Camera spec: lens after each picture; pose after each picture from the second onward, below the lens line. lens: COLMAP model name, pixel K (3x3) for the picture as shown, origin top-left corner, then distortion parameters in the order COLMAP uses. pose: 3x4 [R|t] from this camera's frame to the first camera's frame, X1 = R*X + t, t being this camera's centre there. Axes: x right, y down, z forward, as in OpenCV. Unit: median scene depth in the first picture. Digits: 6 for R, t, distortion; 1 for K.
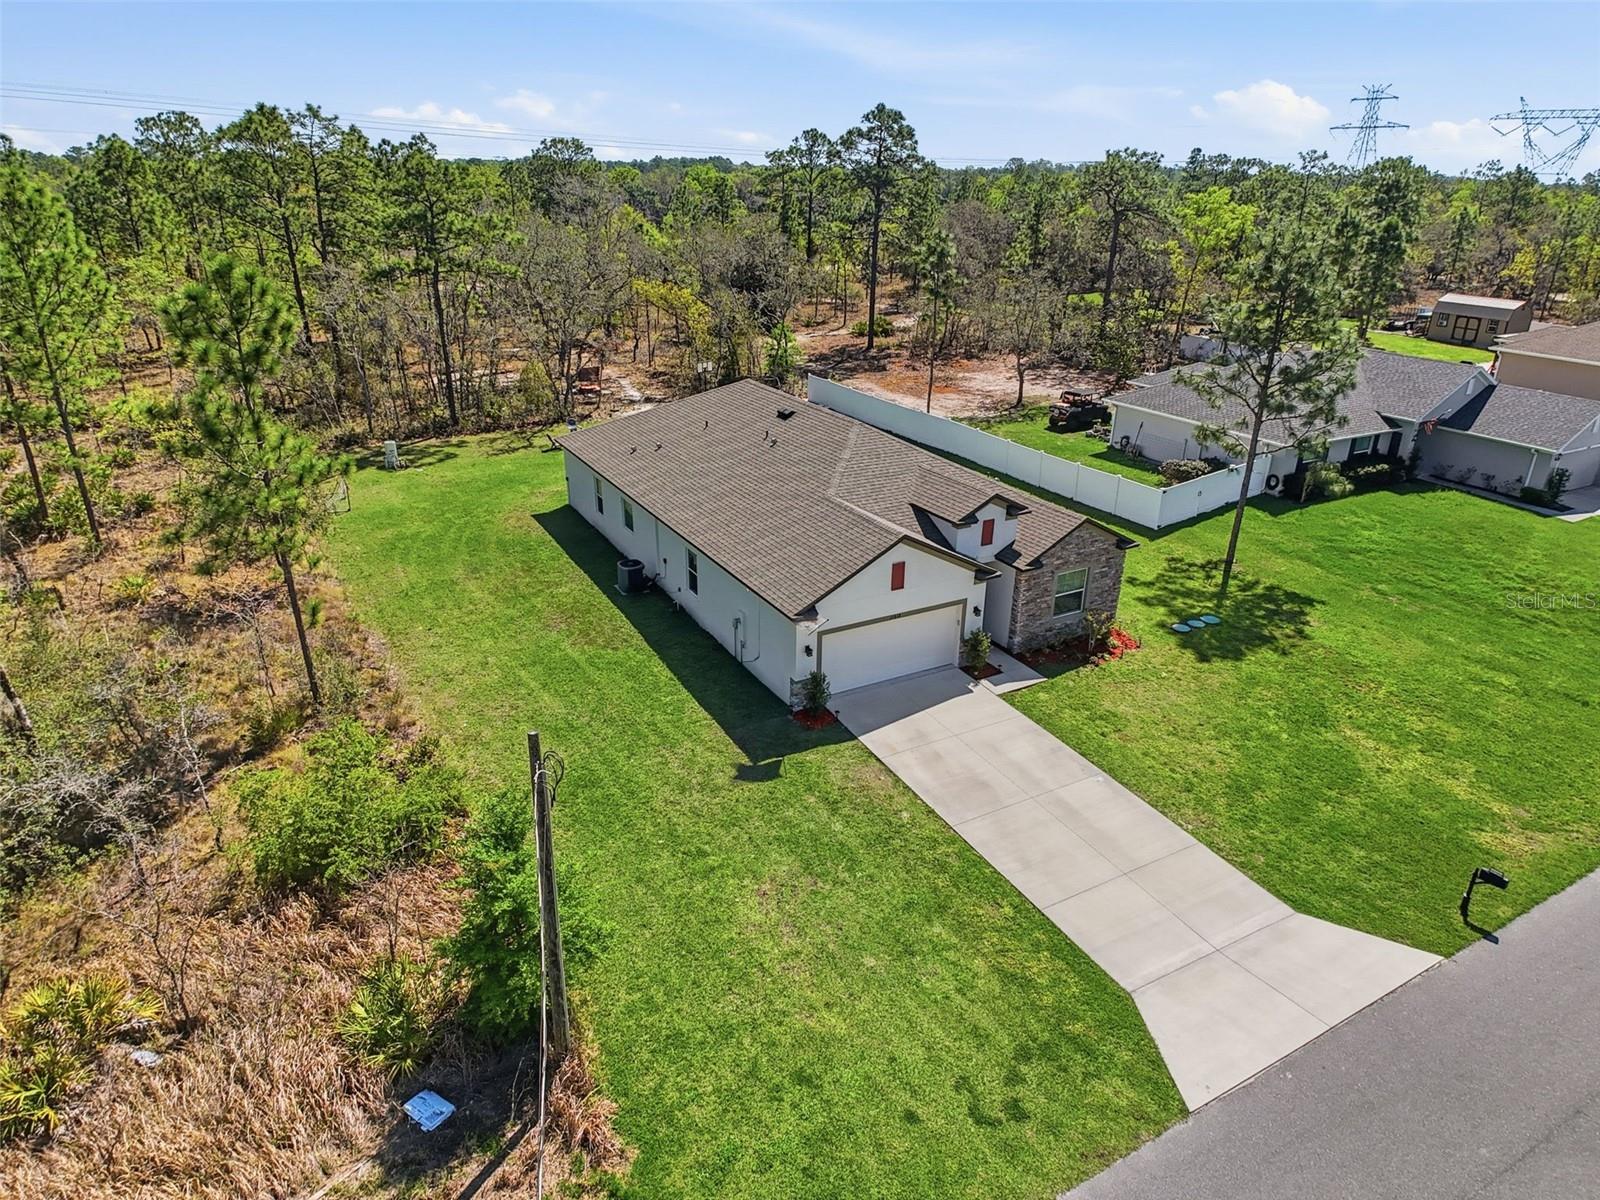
lens RADIAL K [[1007.4, 0, 797.7], [0, 1007.4, 584.6], [0, 0, 1]] dist [-0.006481, -0.003819]
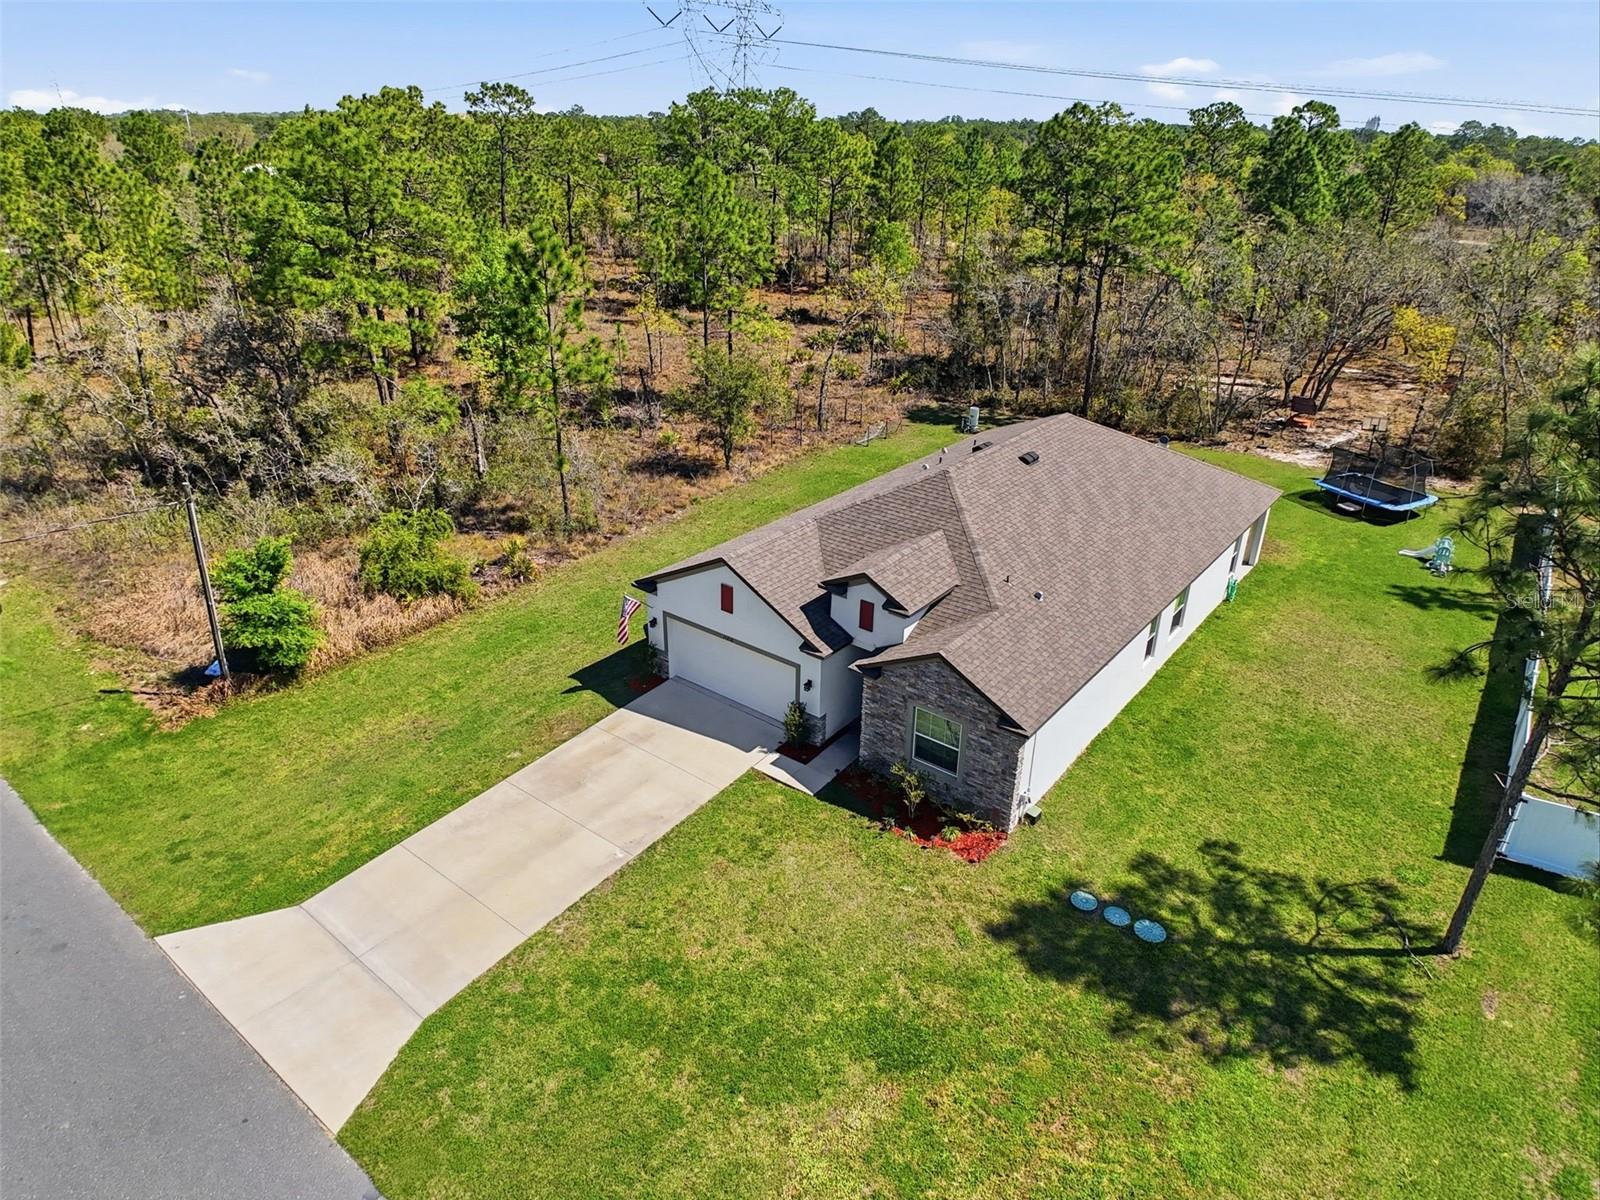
lens RADIAL K [[1007.4, 0, 792.1], [0, 1007.4, 590.9], [0, 0, 1]] dist [-0.006481, -0.003819]
pose [[0.381002, 0.380918, -0.842460, 0.870717], [-0.363803, 0.899449, 0.242156, -0.253122], [0.849991, 0.214228, 0.481270, 0.537452]]
